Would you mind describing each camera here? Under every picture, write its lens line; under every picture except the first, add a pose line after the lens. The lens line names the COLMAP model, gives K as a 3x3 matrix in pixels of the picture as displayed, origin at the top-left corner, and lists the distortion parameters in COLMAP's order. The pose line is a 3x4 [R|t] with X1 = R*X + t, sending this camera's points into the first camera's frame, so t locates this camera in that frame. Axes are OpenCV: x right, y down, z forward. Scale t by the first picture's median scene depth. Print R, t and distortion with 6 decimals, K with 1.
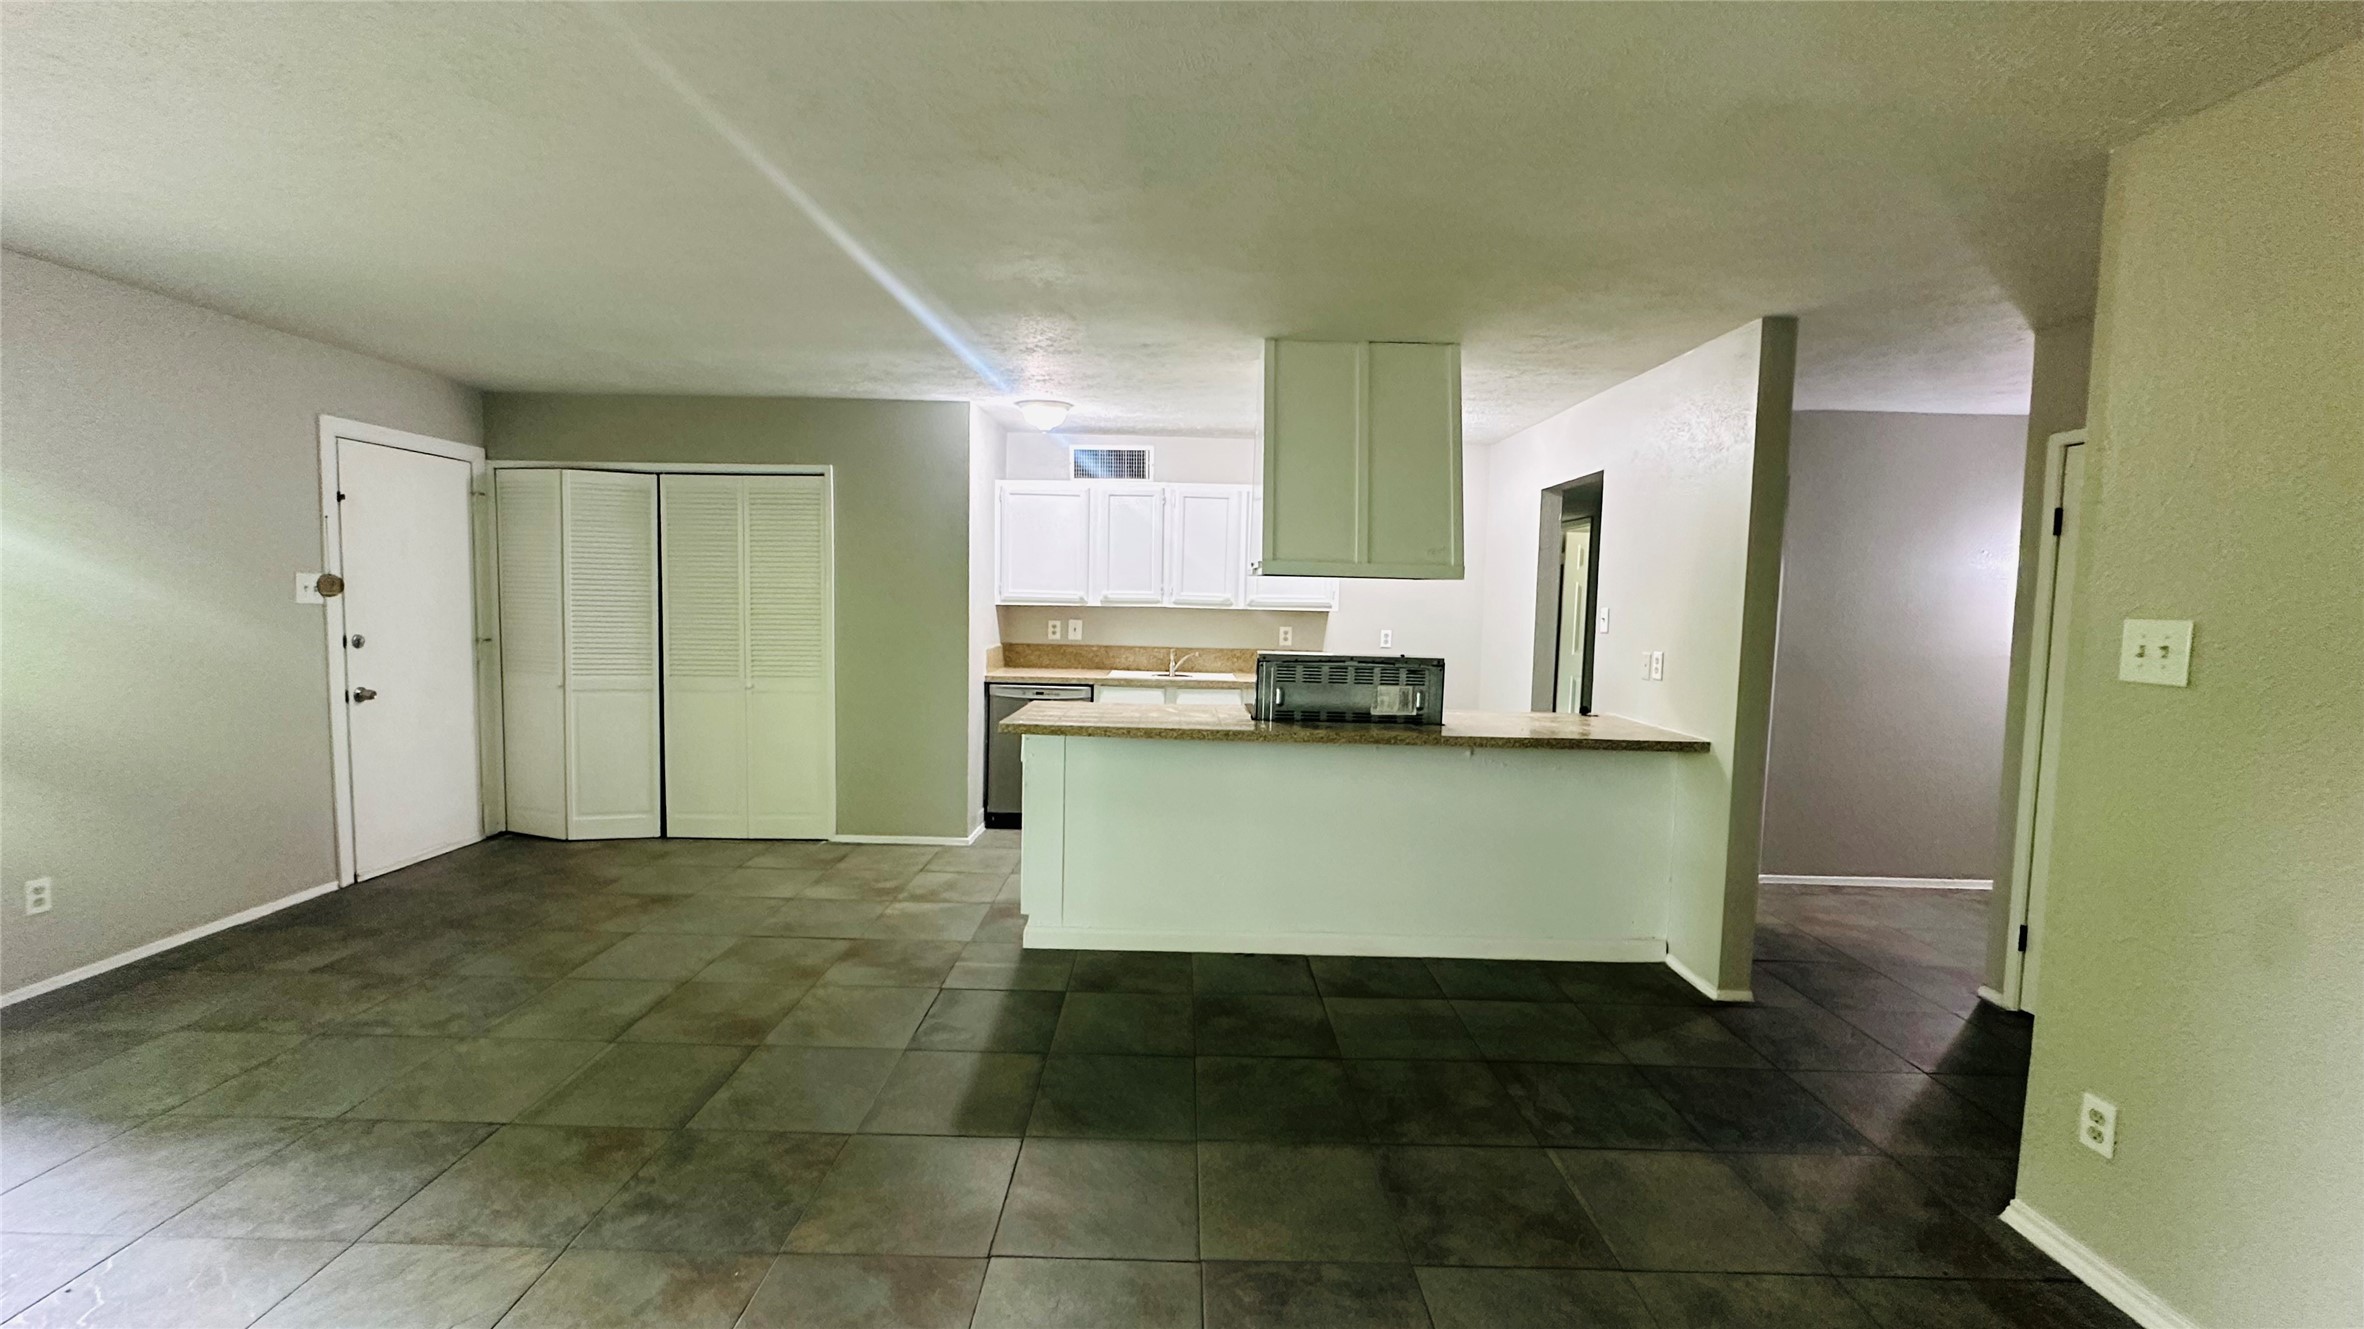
lens RADIAL K [[939.2, 0, 1178.9], [0, 939.2, 666.2], [0, 0, 1]] dist [-0.005396, 0.000568]
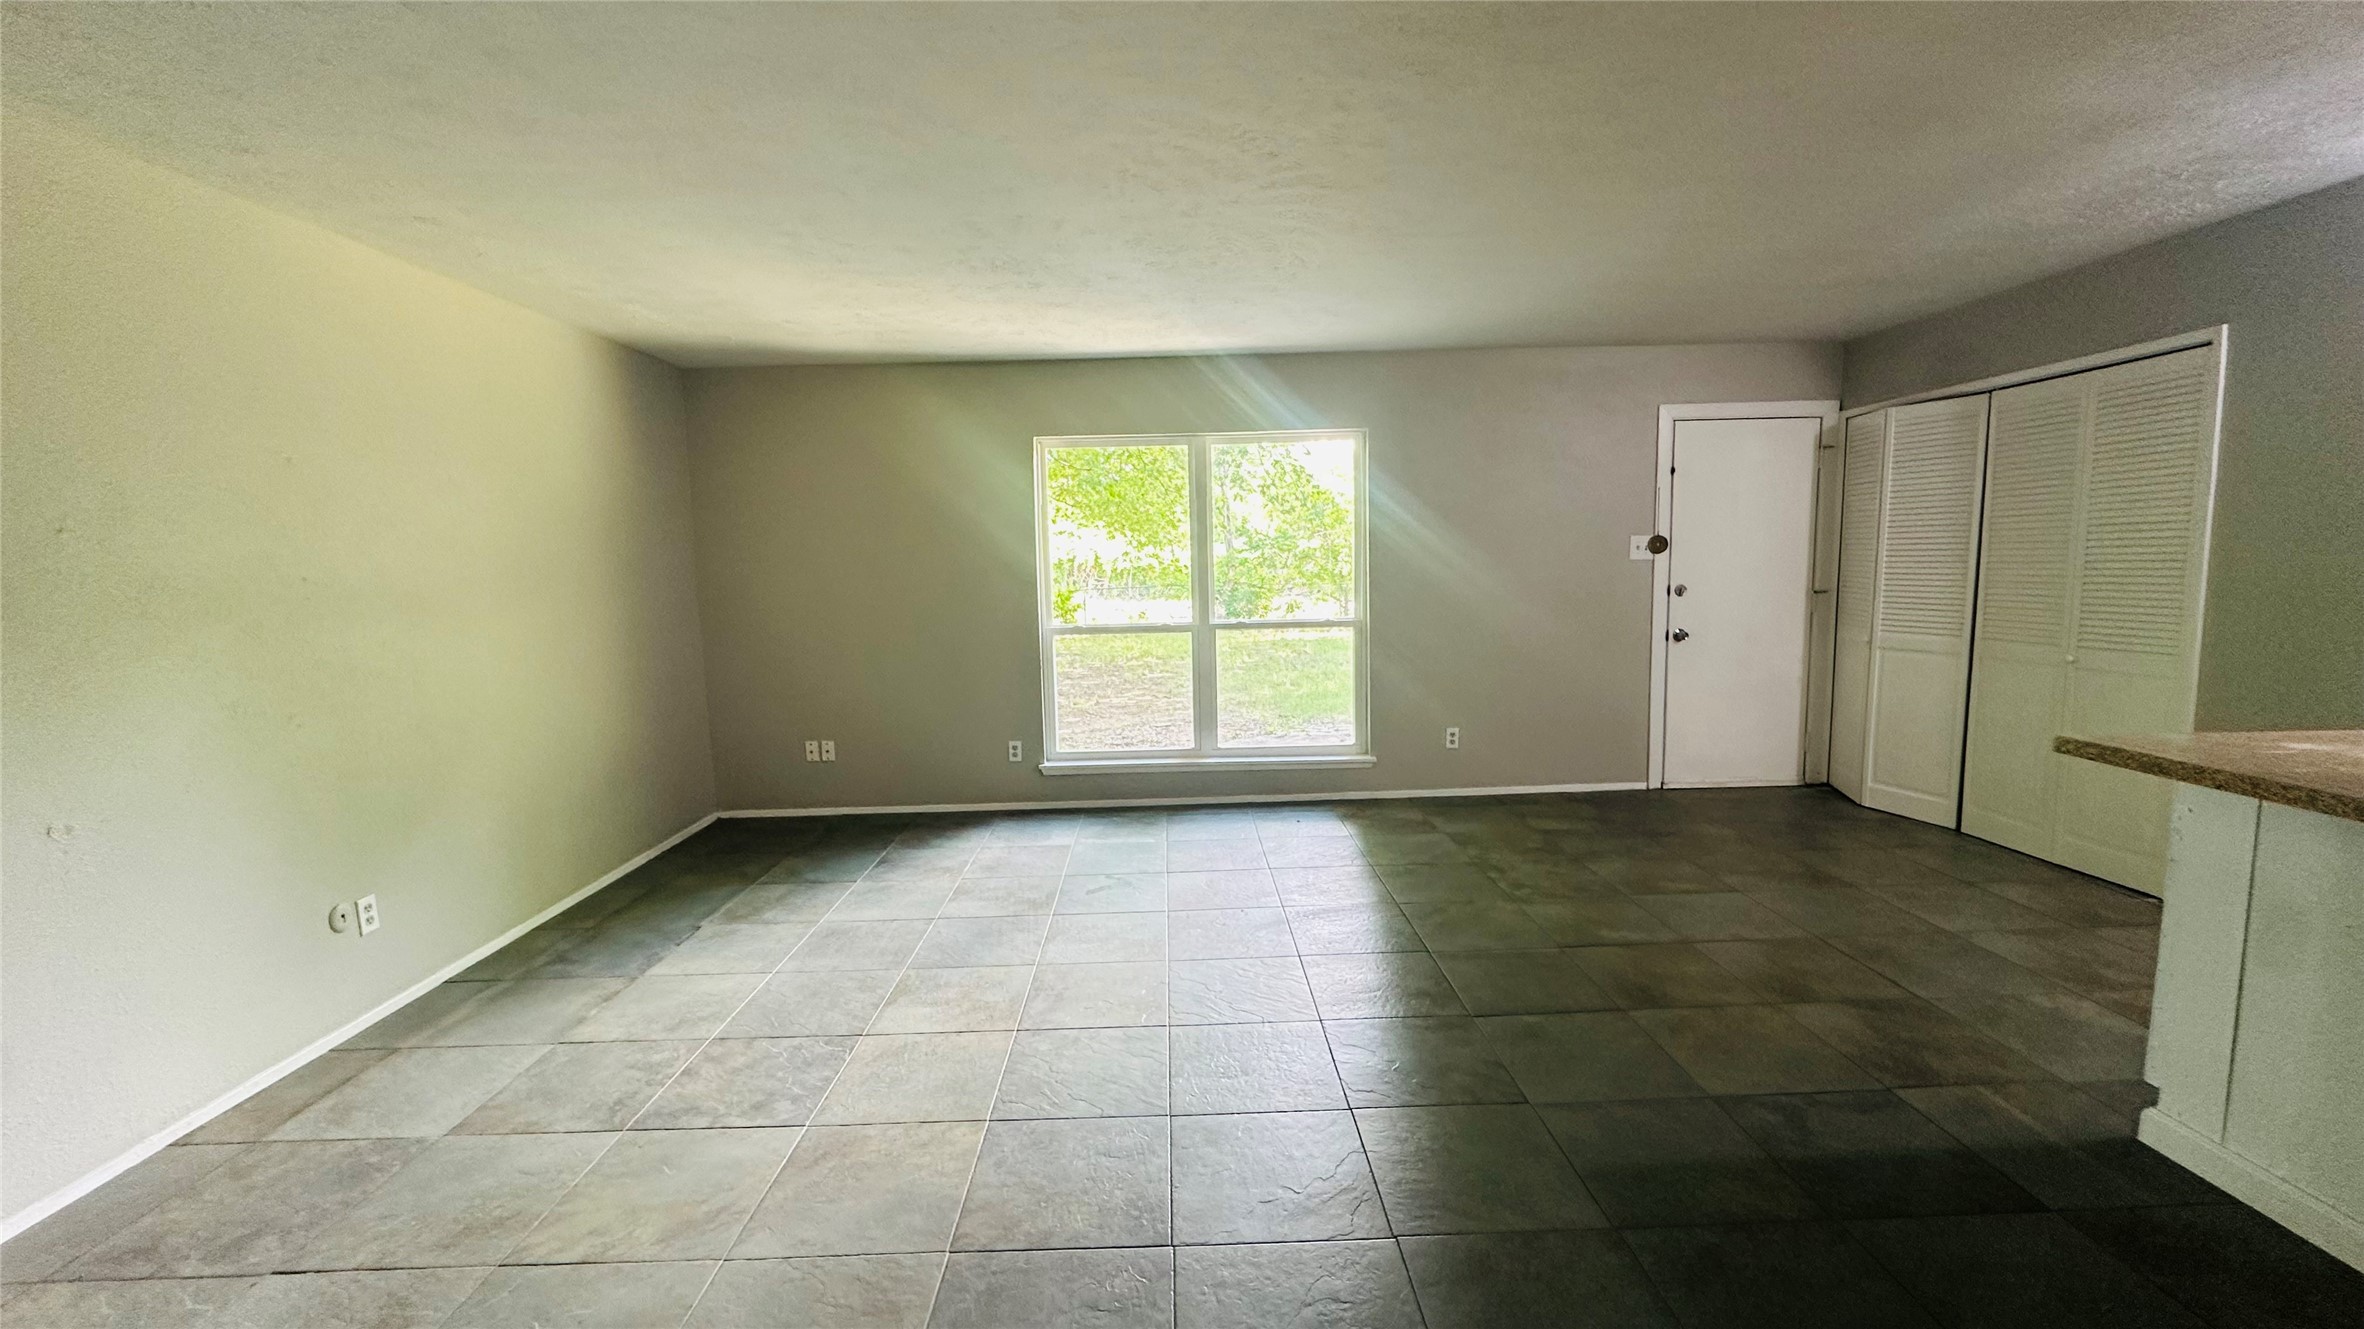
lens RADIAL K [[939.2, 0, 1178.9], [0, 939.2, 666.2], [0, 0, 1]] dist [-0.005396, 0.000568]
pose [[0.011493, 0.091480, -0.995741, 0.320478], [-0.046486, 0.994779, 0.090855, -0.009393], [0.998853, 0.045244, 0.015685, 0.346244]]
